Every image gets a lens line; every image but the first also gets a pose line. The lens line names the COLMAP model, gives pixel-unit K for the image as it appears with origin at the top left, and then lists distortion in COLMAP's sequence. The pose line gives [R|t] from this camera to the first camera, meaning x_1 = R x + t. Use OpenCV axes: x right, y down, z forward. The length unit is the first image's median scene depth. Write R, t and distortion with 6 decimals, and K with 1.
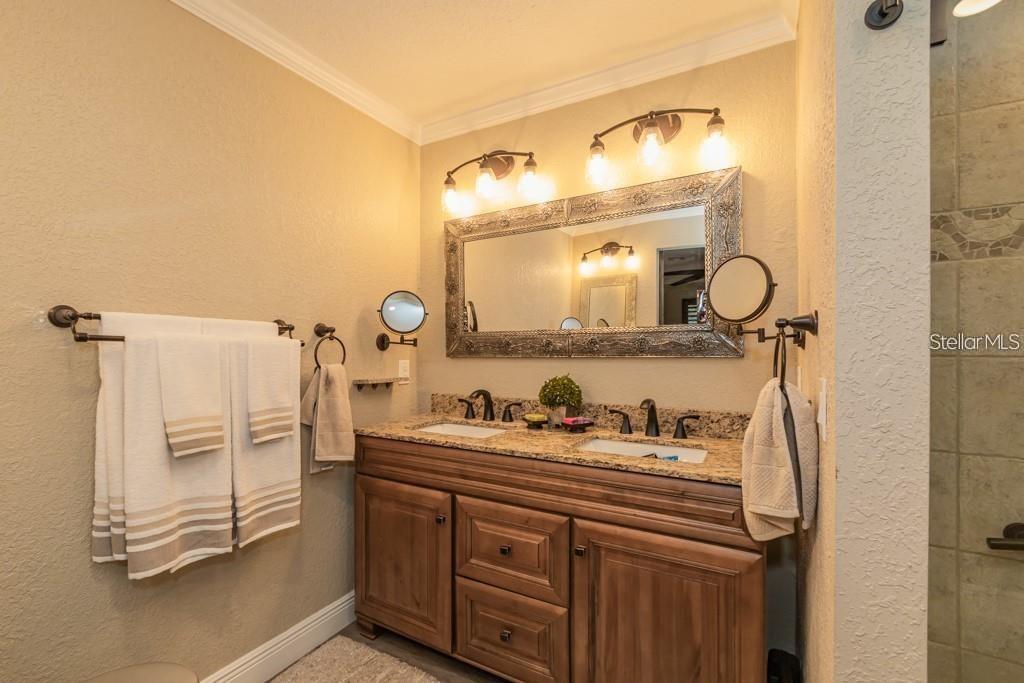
lens RADIAL K [[436.4, 0, 518.6], [0, 436.4, 351.3], [0, 0, 1]] dist [-0.002076, -0.000136]
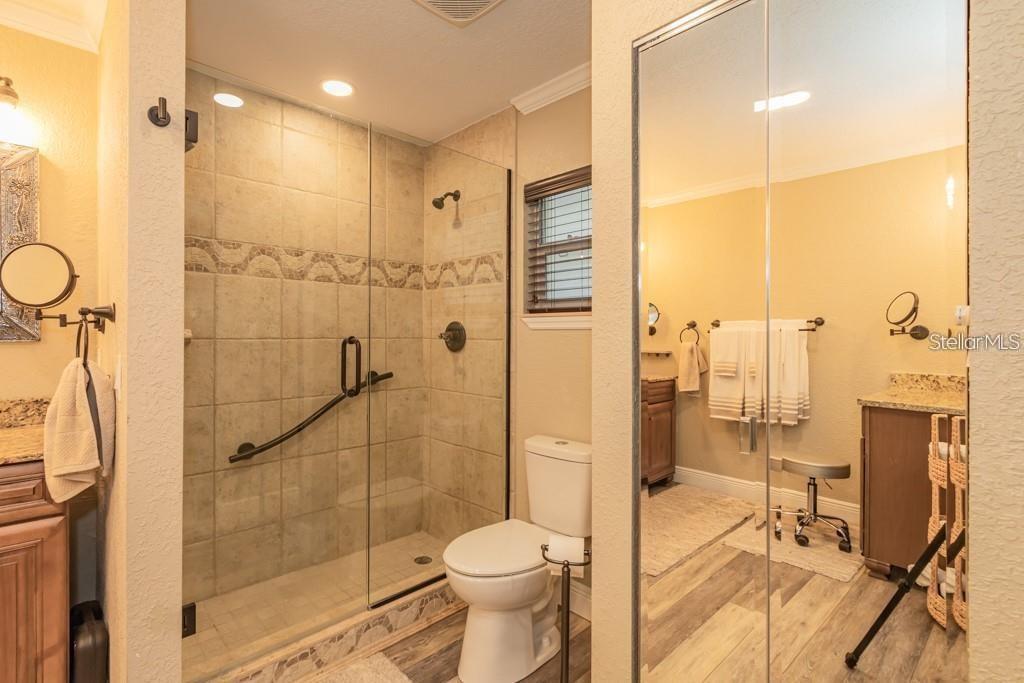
lens RADIAL K [[472.5, 0, 463.3], [0, 472.5, 333.3], [0, 0, 1]] dist [-0.001636, -0.002071]
pose [[0.332801, 0.005442, 0.942981, -0.208013], [0.002618, 0.999974, -0.006695, 0.005521], [-0.942993, 0.004697, 0.332778, -0.315680]]
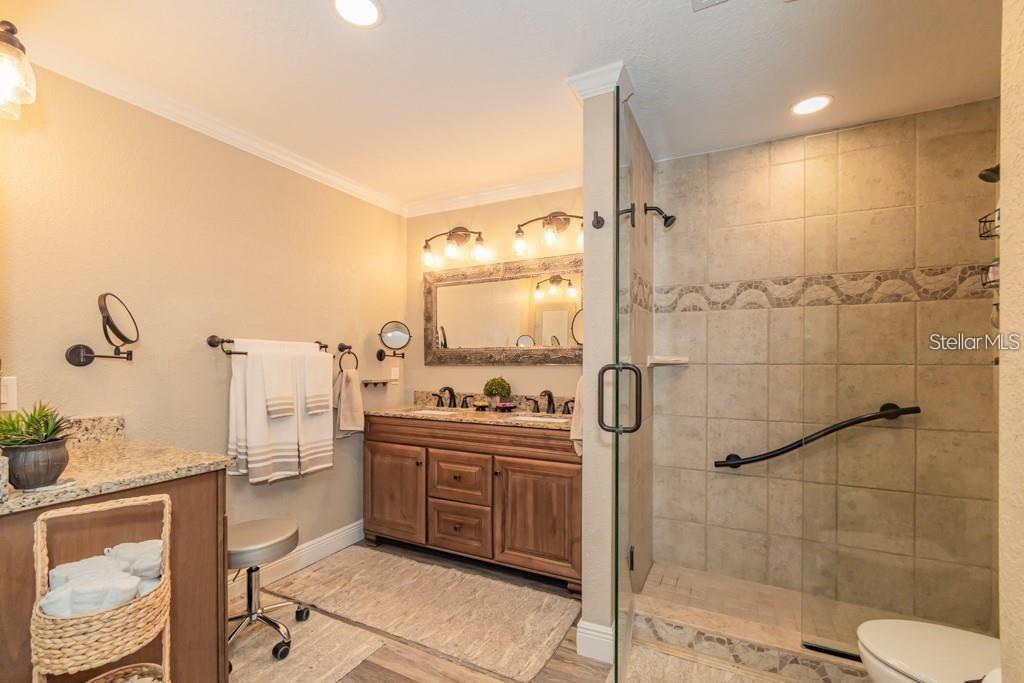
lens RADIAL K [[436.4, 0, 522.1], [0, 436.4, 361.6], [0, 0, 1]] dist [-0.002076, -0.000136]
pose [[0.999112, 0.001949, 0.042077, 0.164020], [-0.001713, 0.999983, -0.005633, 0.012449], [-0.042087, 0.005556, 0.999098, -0.780712]]
